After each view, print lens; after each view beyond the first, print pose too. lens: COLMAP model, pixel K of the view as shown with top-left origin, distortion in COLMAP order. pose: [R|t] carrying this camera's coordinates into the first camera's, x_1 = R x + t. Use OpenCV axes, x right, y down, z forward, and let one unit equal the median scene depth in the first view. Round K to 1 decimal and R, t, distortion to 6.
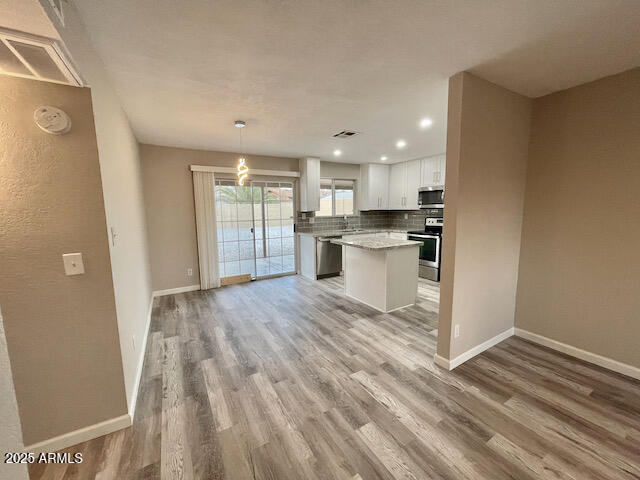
lens RADIAL K [[255.3, 0, 319.2], [0, 255.3, 240.3], [0, 0, 1]] dist [-0.003989, 0.000232]
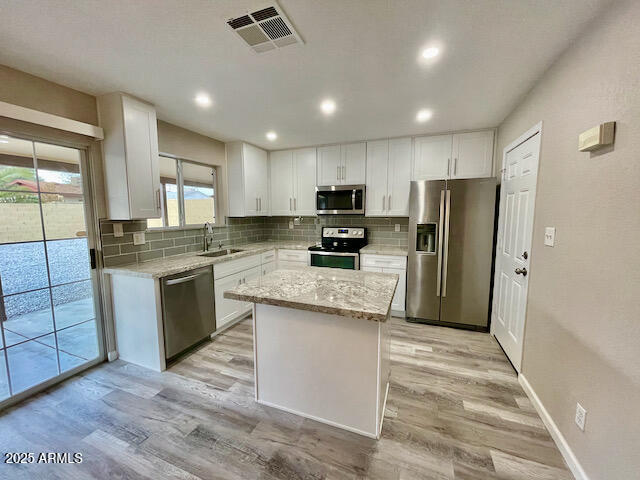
lens RADIAL K [[255.3, 0, 320.6], [0, 255.3, 240.0], [0, 0, 1]] dist [-0.003989, 0.000232]
pose [[0.783573, -0.053171, 0.619021, -0.058233], [0.064652, 0.997900, 0.003877, -0.054663], [-0.617927, 0.036983, 0.785365, 0.421634]]
